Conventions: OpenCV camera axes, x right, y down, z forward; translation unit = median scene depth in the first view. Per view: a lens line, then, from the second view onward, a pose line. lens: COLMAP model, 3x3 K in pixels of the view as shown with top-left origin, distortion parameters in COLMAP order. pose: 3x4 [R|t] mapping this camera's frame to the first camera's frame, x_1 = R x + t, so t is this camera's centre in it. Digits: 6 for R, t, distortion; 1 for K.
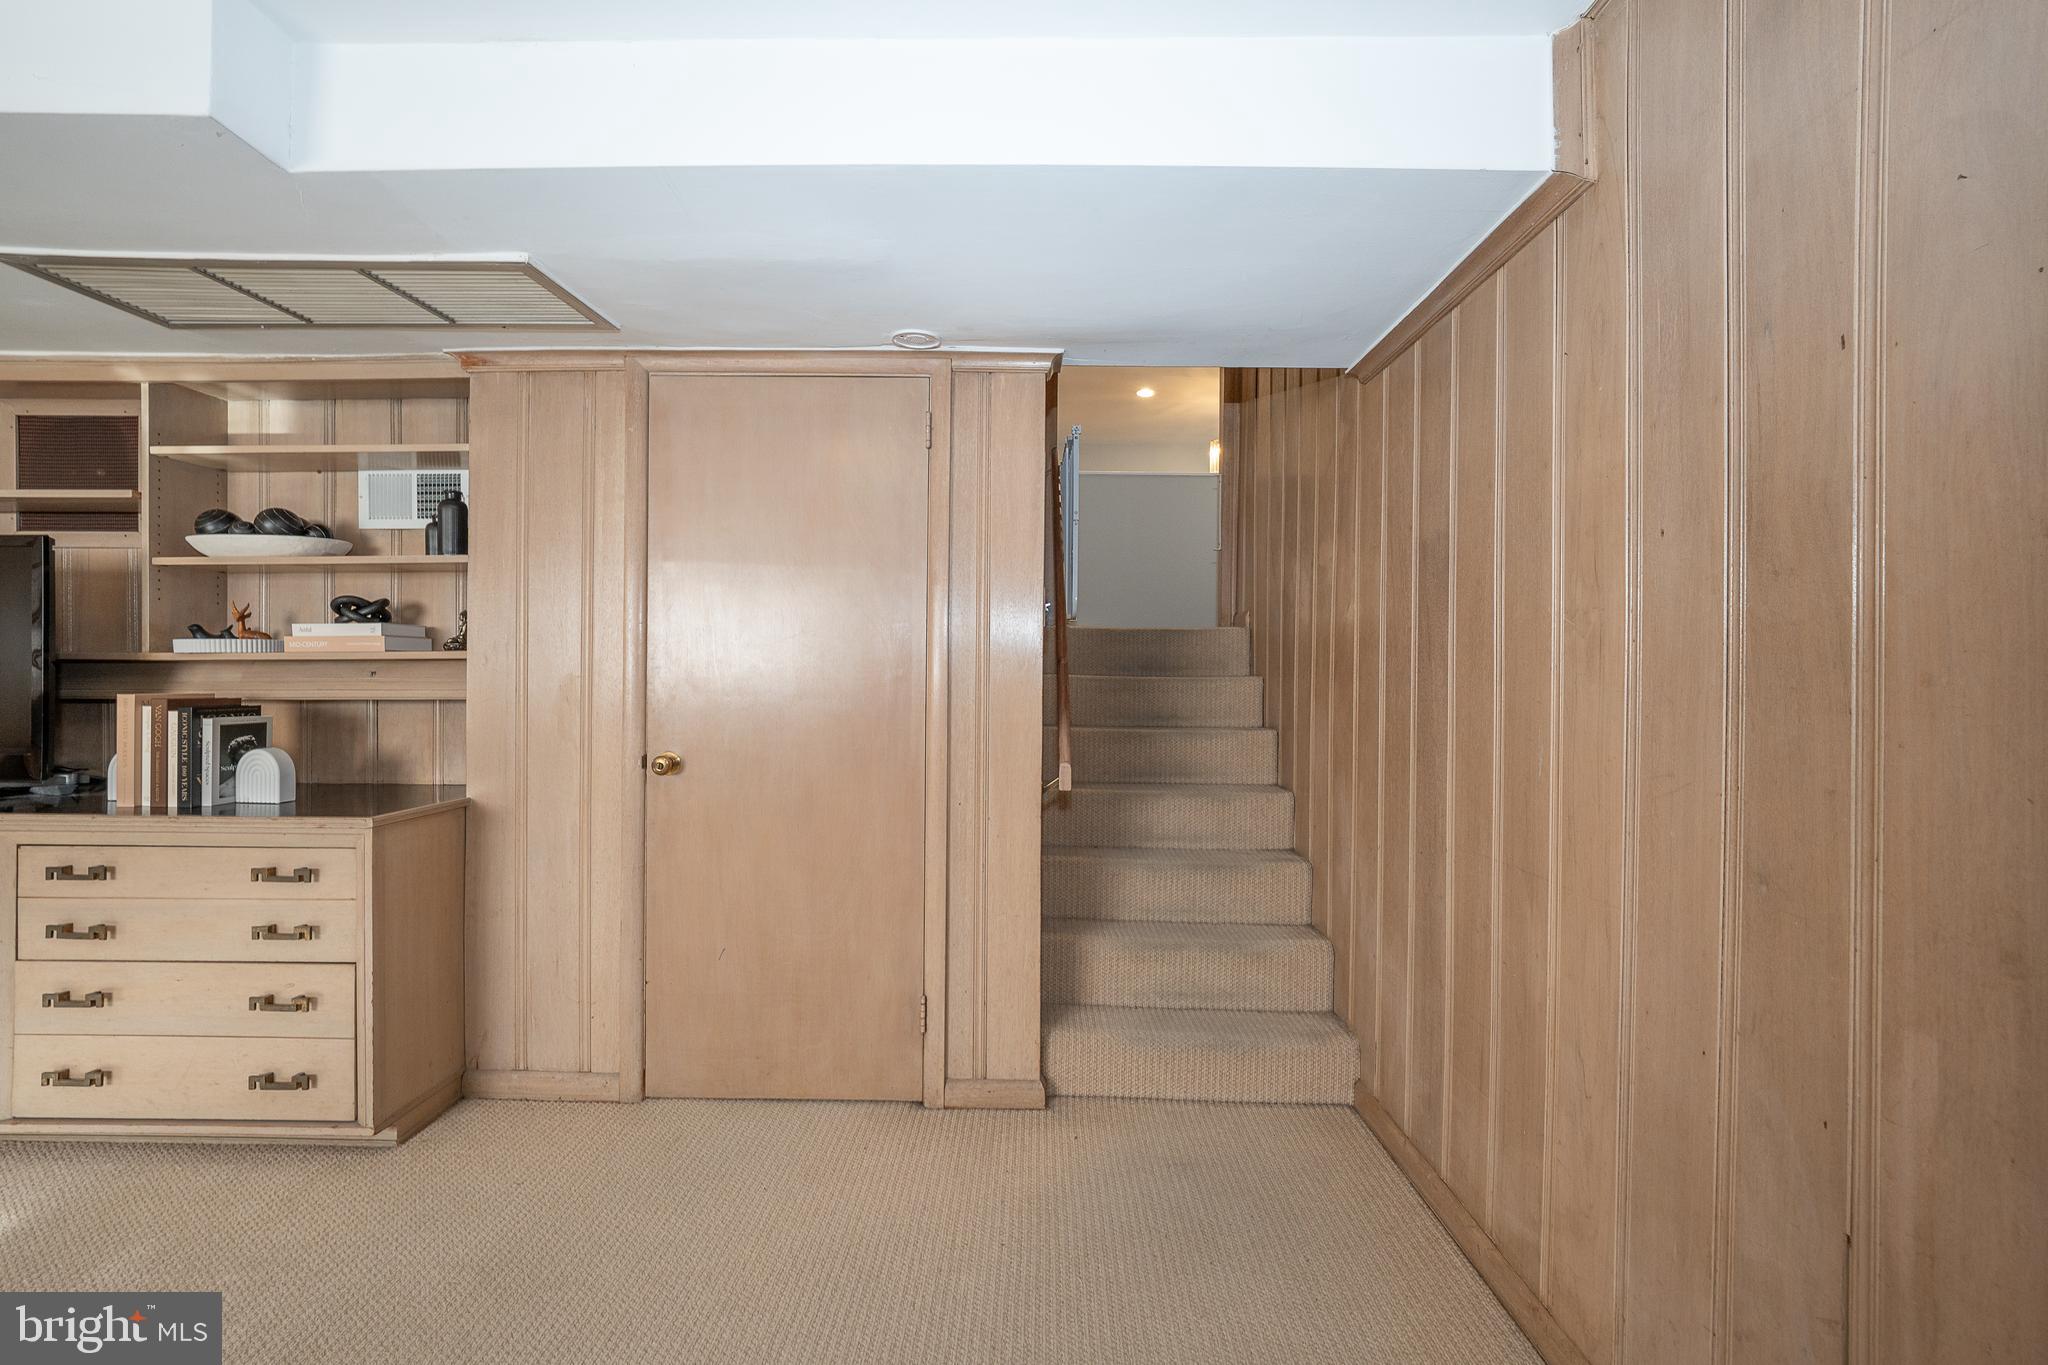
lens RADIAL K [[860.0, 0, 1024.0], [0, 860.0, 682.5], [0, 0, 1]] dist [-0.001248, -0.000129]
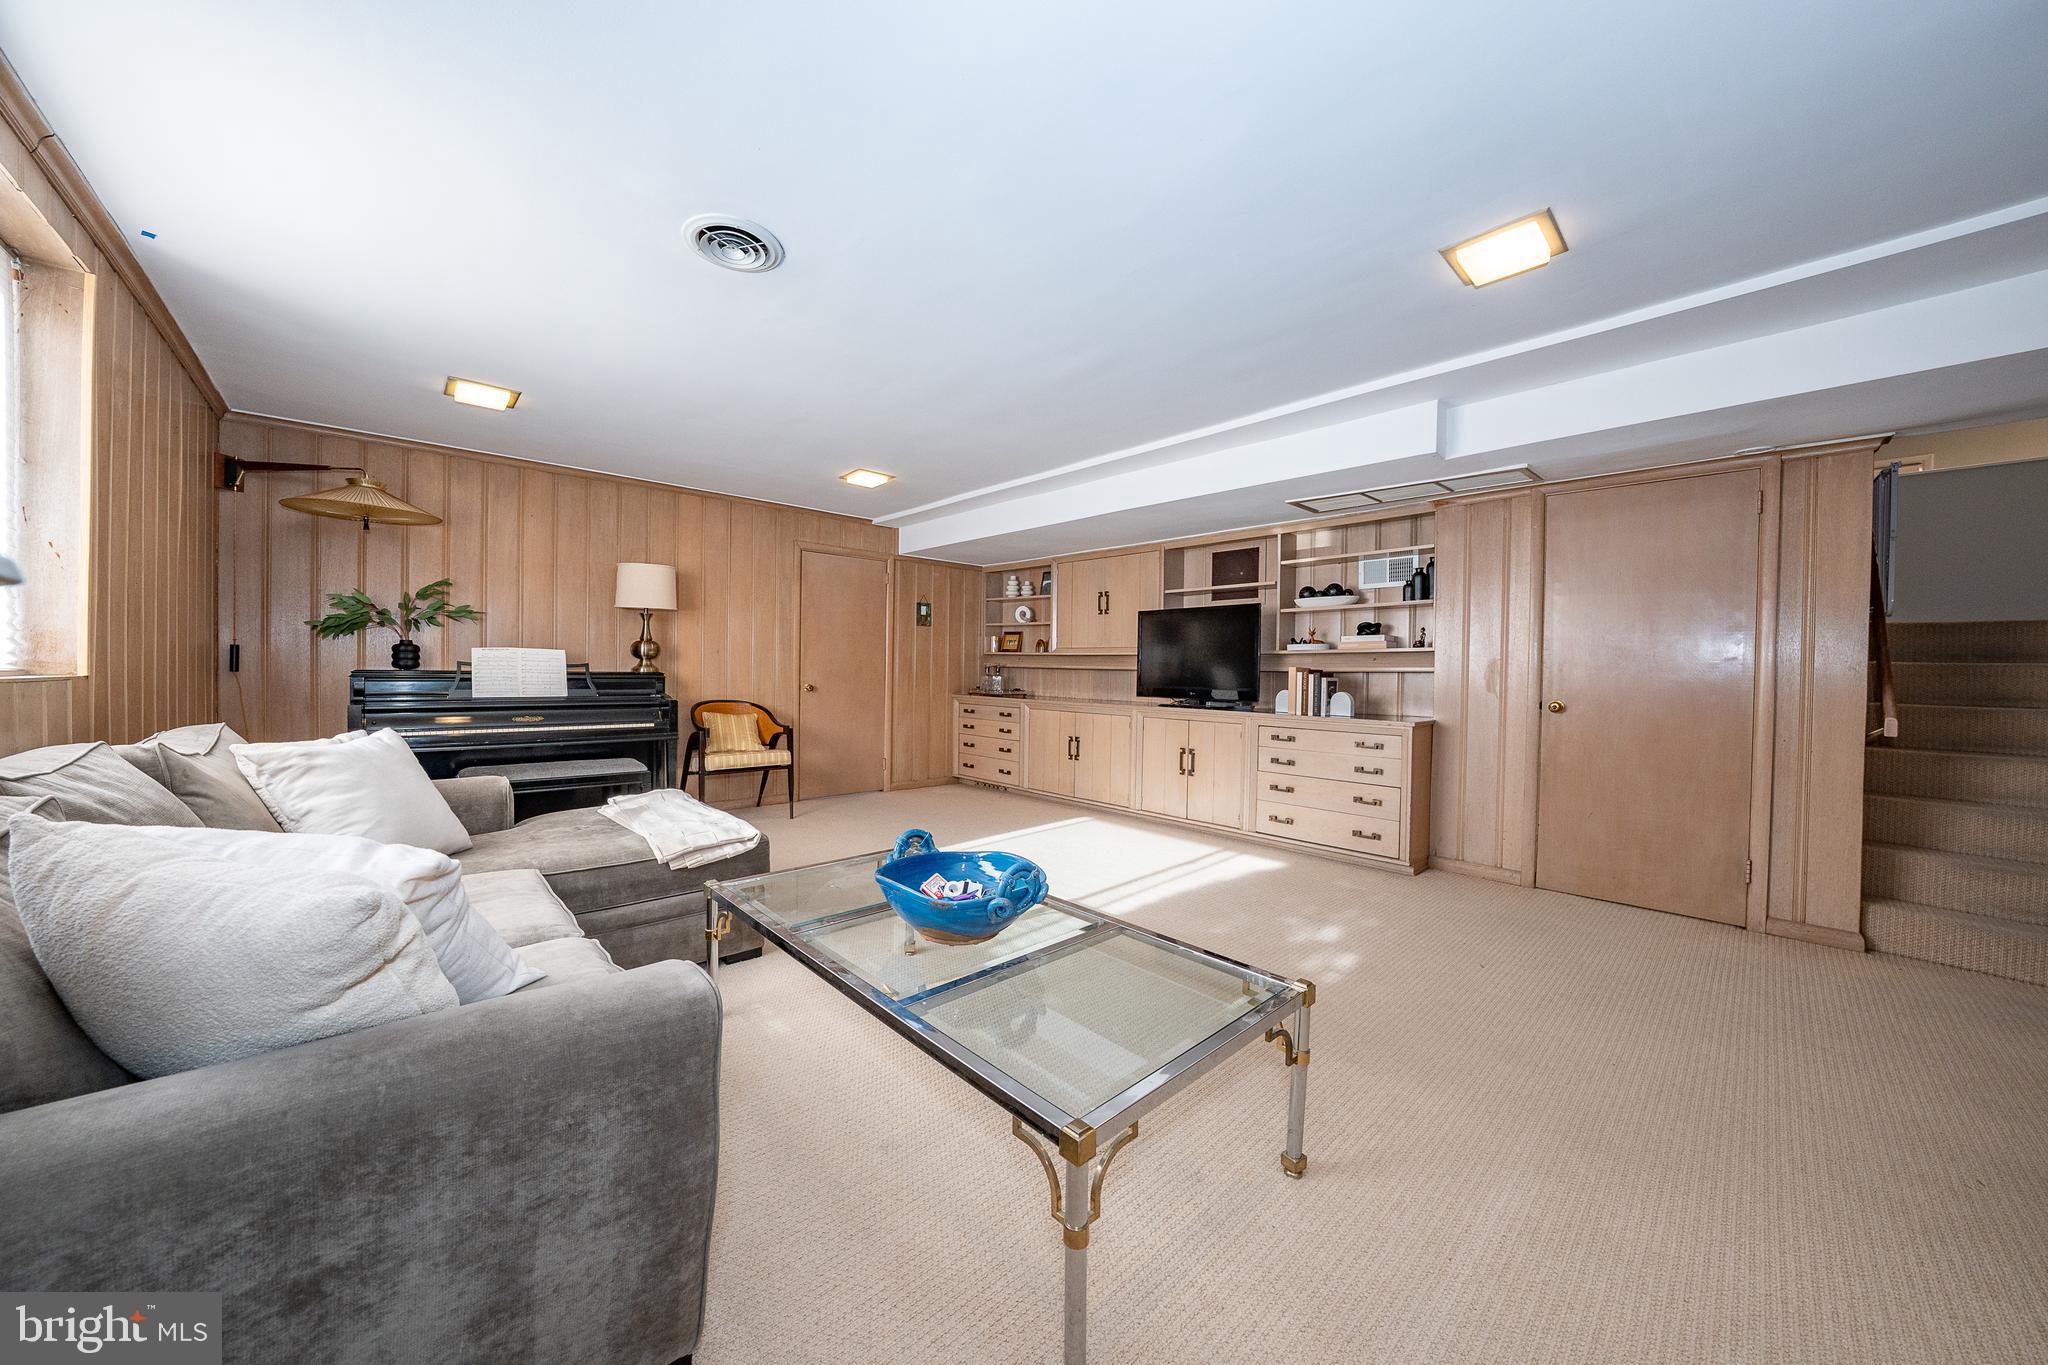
lens RADIAL K [[705.9, 0, 1030.0], [0, 705.9, 678.2], [0, 0, 1]] dist [-0.031041, 0.008493]
pose [[0.697510, 0.012186, -0.716471, -0.134310], [-0.016620, 0.999862, 0.000826, 0.050464], [0.716382, 0.011331, 0.697616, -0.827326]]
